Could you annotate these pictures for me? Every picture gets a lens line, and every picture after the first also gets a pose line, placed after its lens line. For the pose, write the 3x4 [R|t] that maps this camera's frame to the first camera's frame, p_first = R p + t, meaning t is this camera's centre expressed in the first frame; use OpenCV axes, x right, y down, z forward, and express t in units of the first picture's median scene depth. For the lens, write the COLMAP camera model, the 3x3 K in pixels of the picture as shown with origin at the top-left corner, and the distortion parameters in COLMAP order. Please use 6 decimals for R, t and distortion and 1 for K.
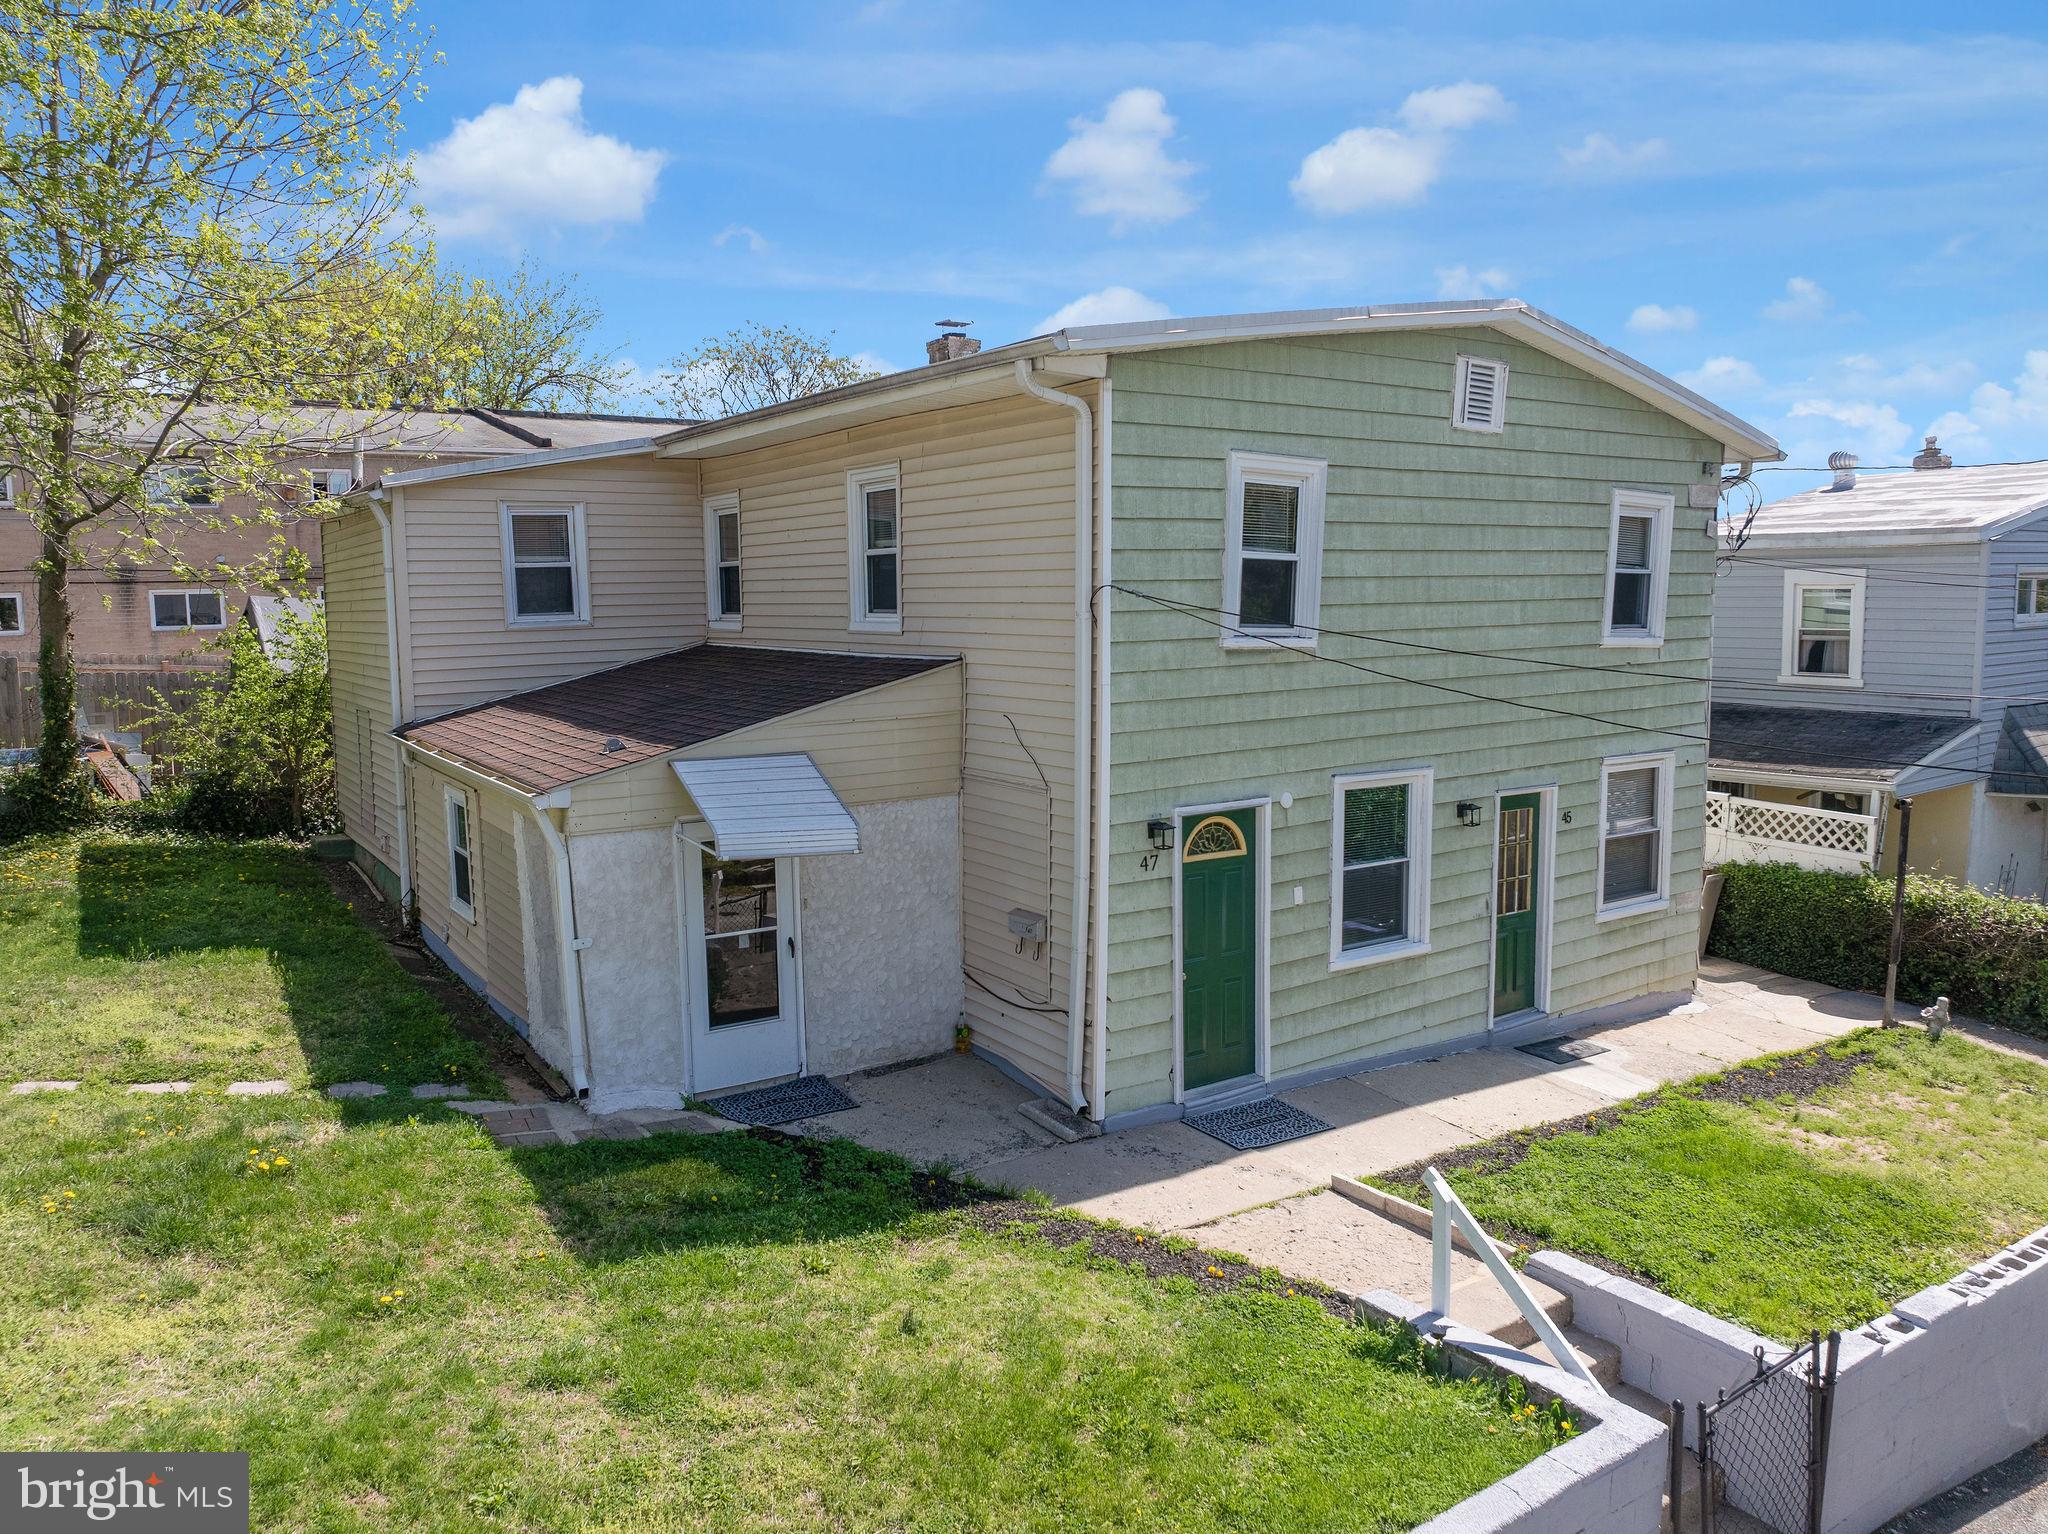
lens RADIAL K [[1482.6, 0, 1028.6], [0, 1482.6, 766.9], [0, 0, 1]] dist [-0.031048, -0.005841]
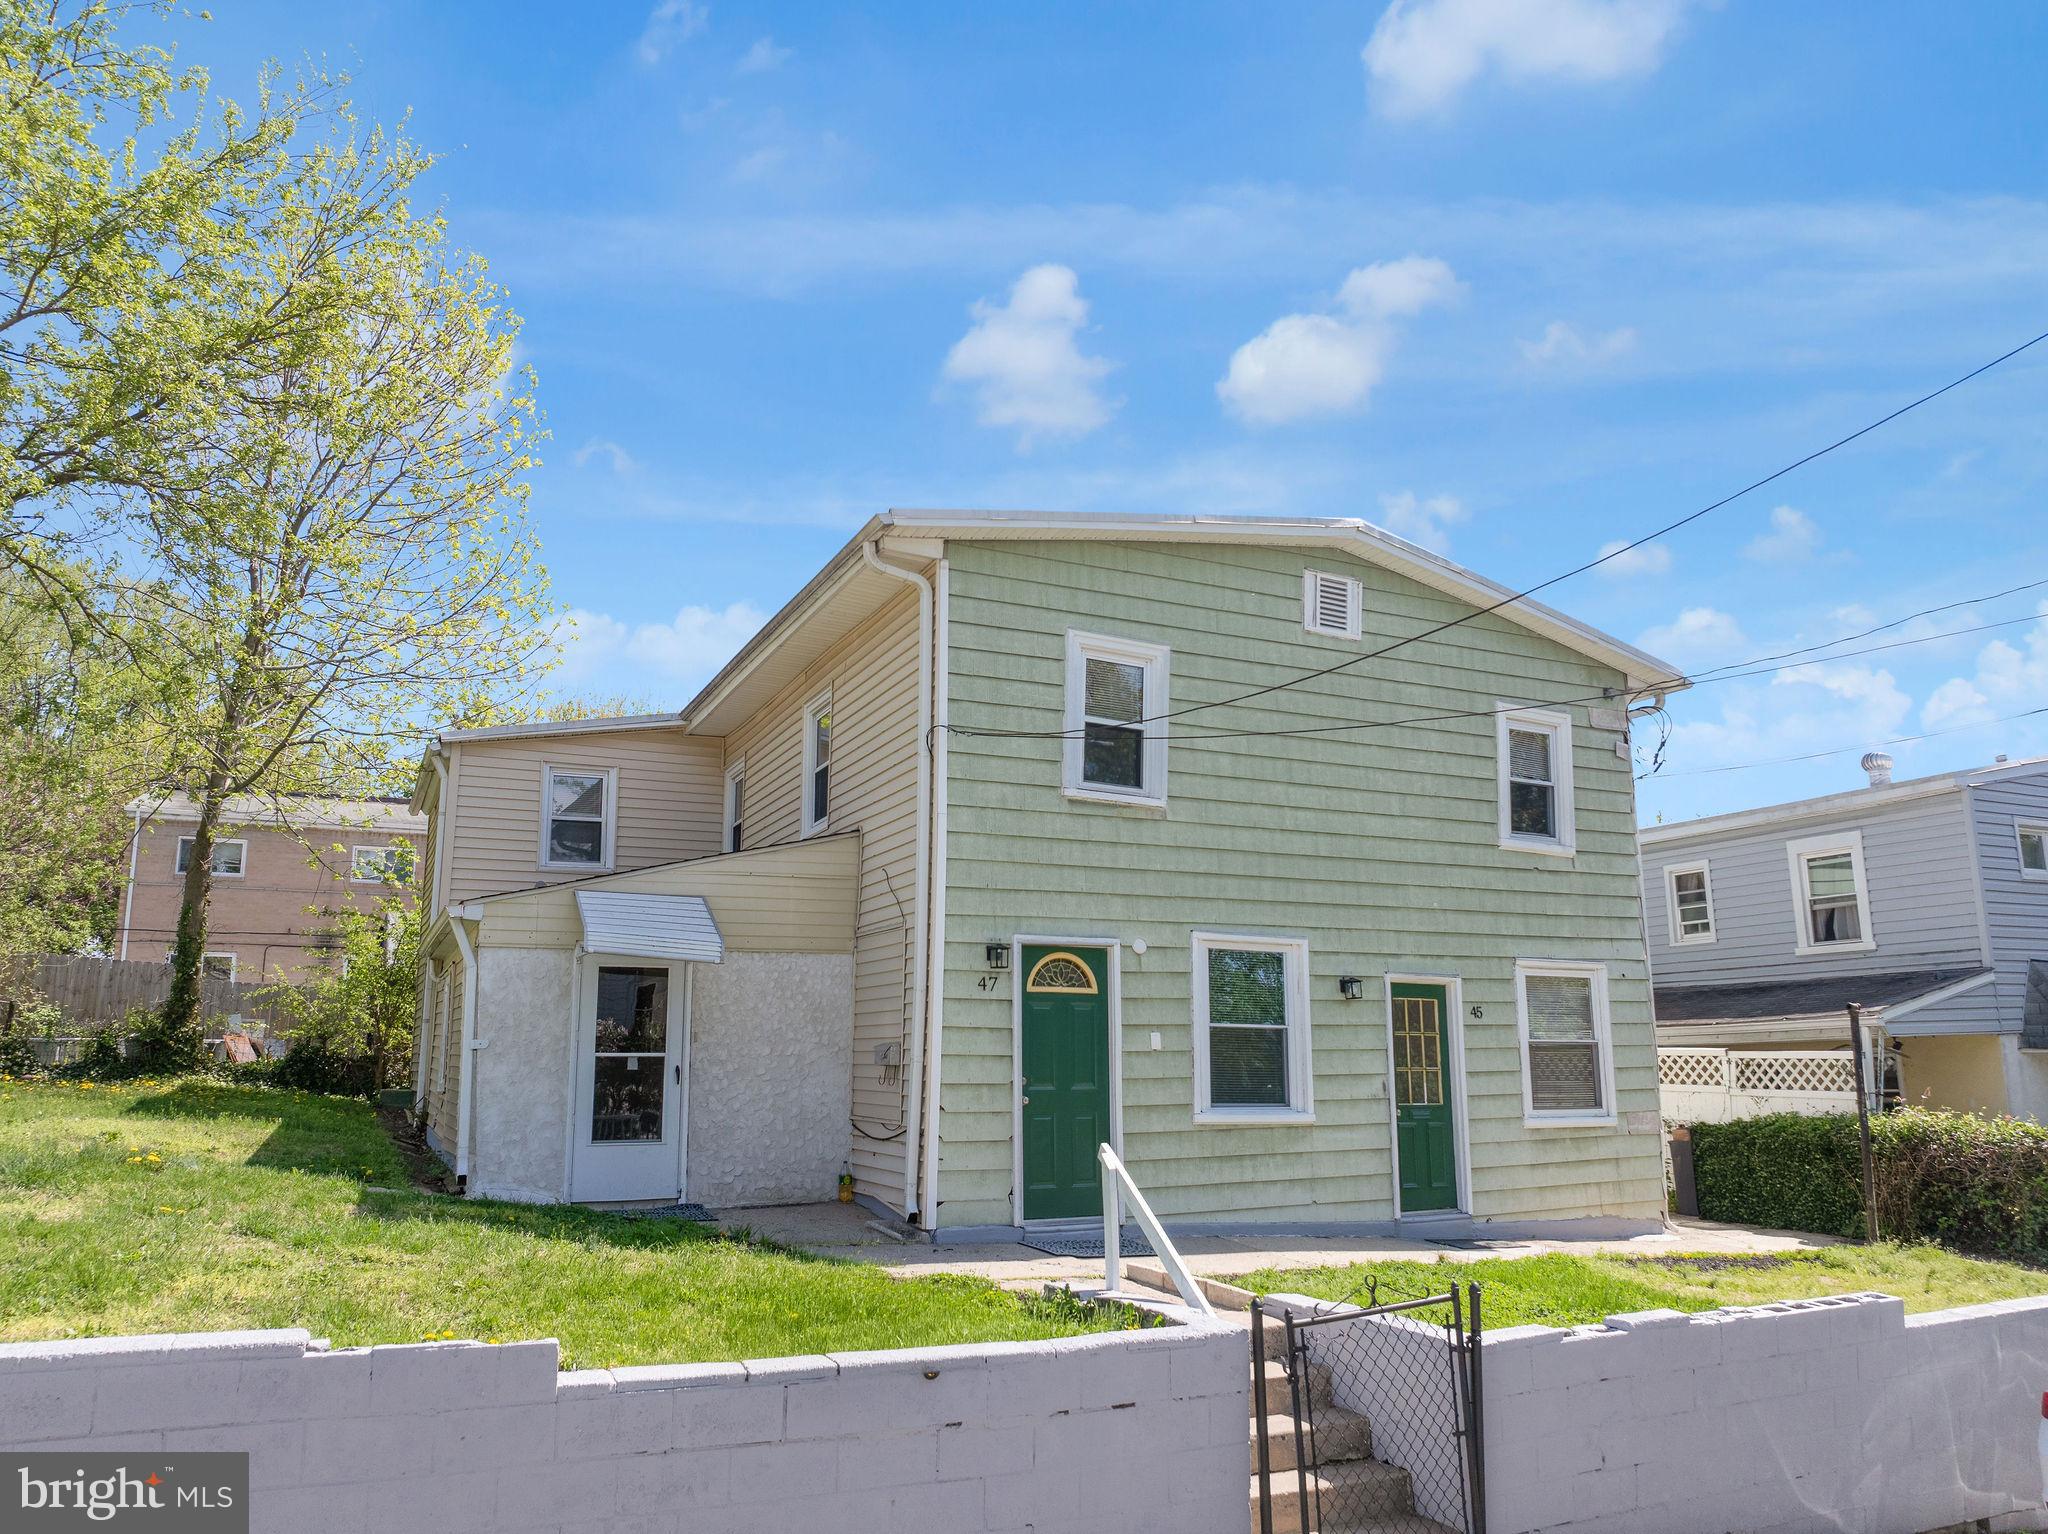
lens RADIAL K [[1468.3, 0, 1024.0], [0, 1468.3, 767.0], [0, 0, 1]] dist [-0.019799, -0.028603]
pose [[0.988261, -0.024715, -0.150760, 0.249414], [-0.023517, 0.950455, -0.309972, 0.224864], [0.150952, 0.309879, 0.938716, -0.044677]]
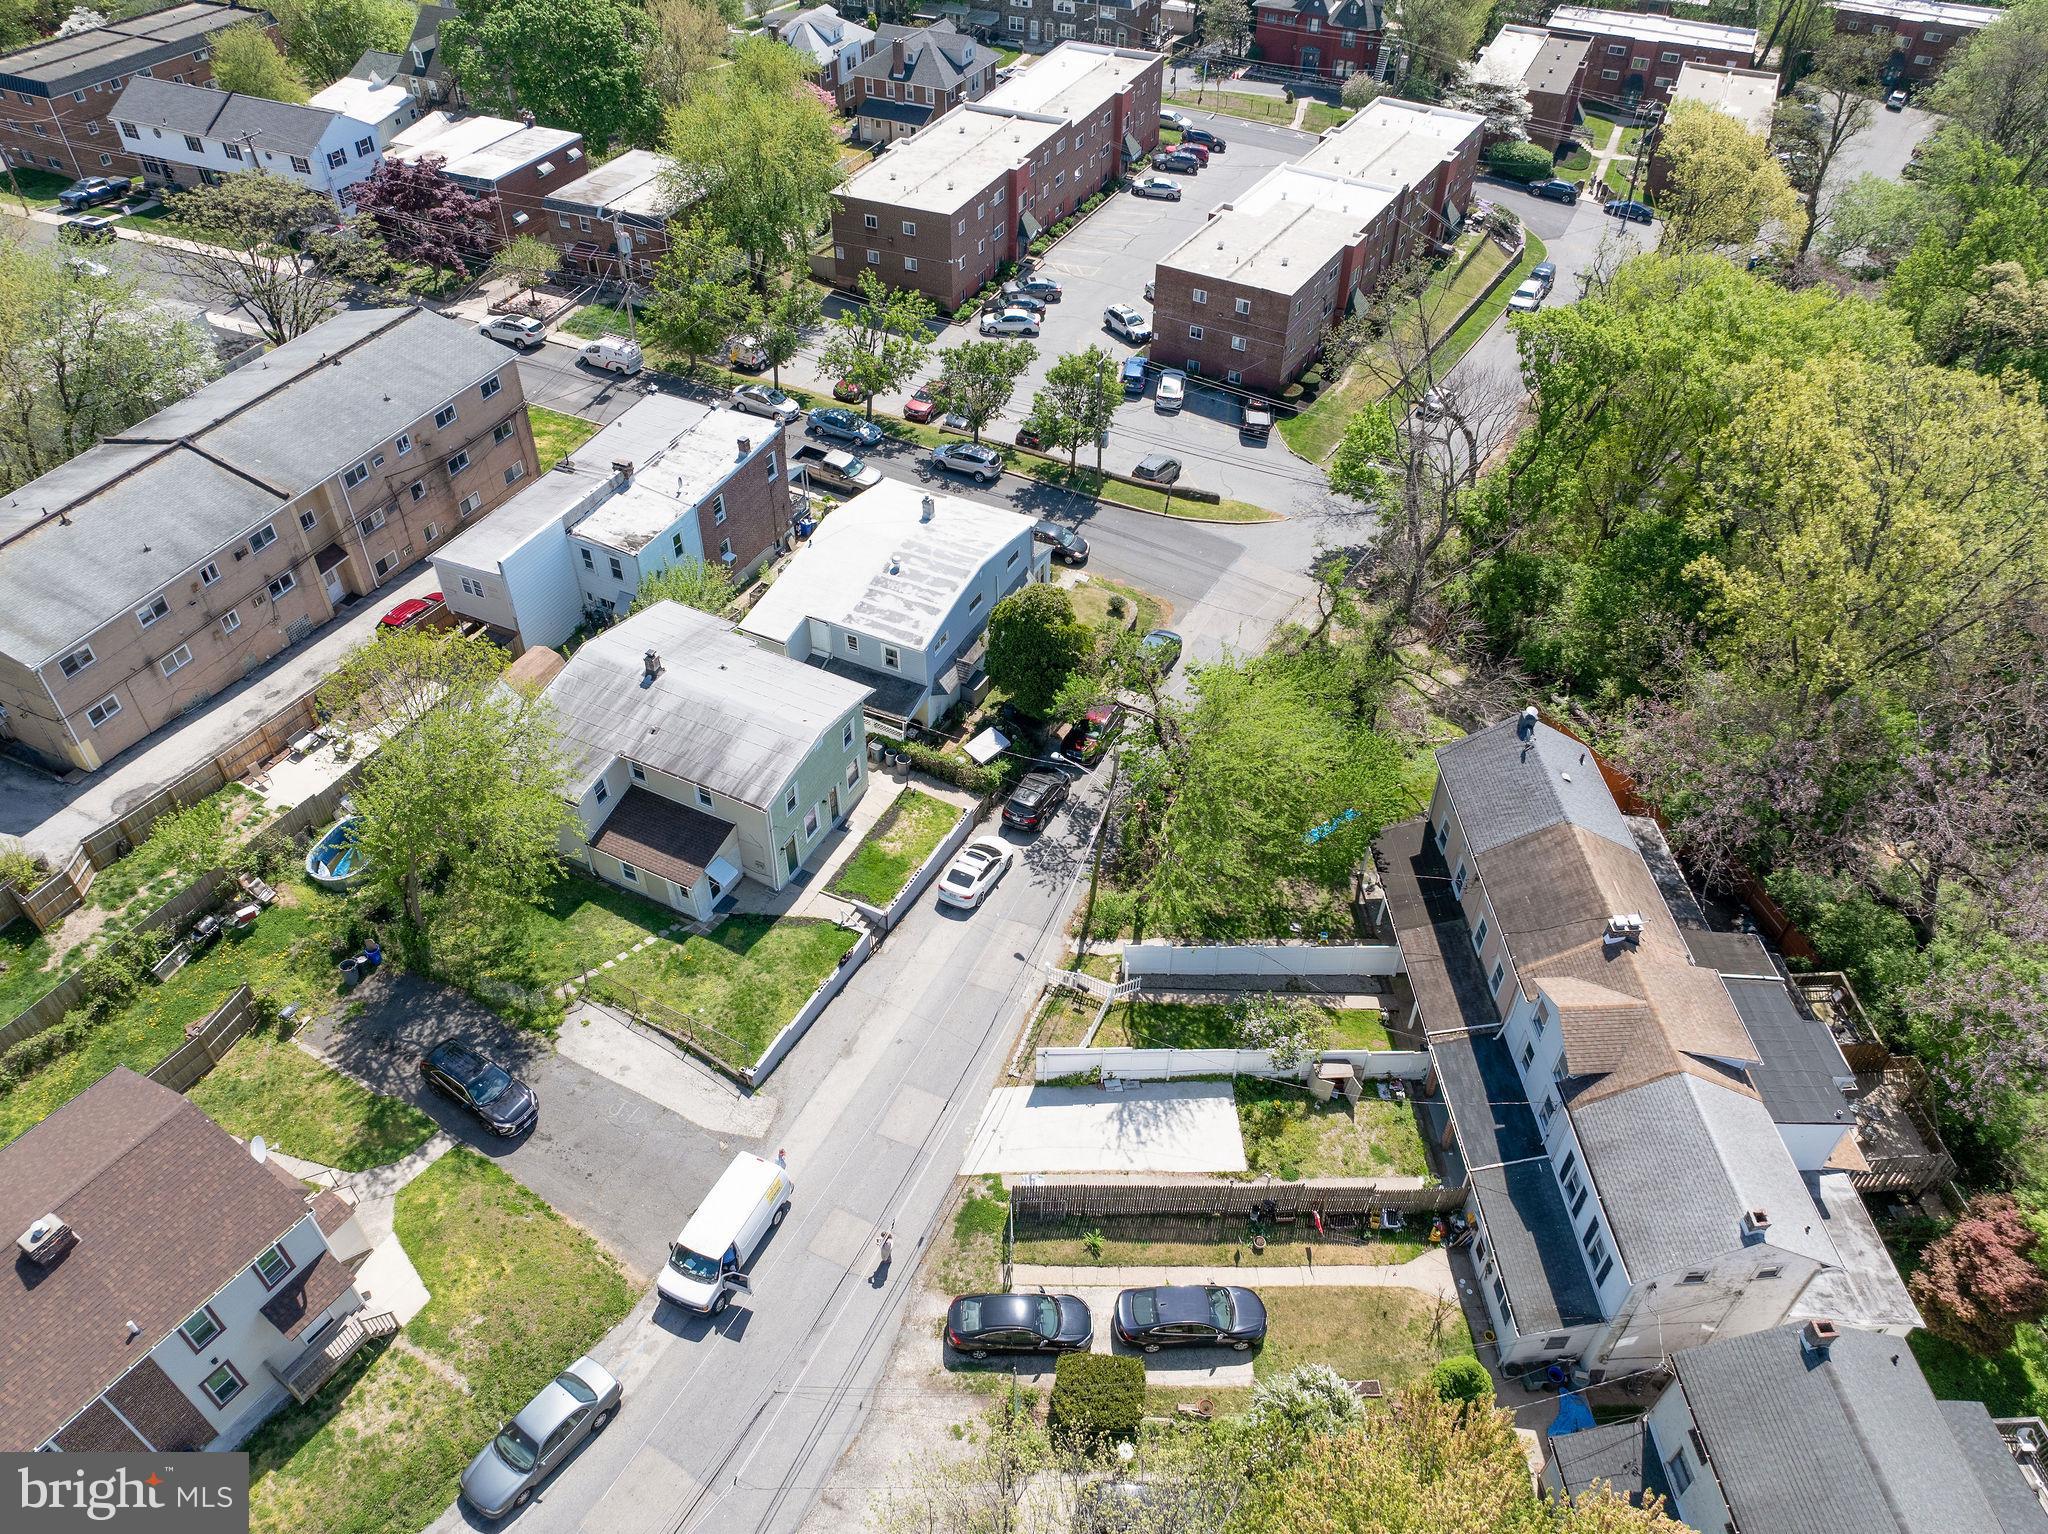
lens RADIAL K [[1443.0, 0, 1029.4], [0, 1443.0, 761.6], [0, 0, 1]] dist [-0.034603, -0.004466]
pose [[0.865972, -0.318663, 0.385418, -1.058534], [0.038551, 0.810937, 0.583863, -3.245225], [-0.498605, -0.490750, 0.714533, -3.125478]]
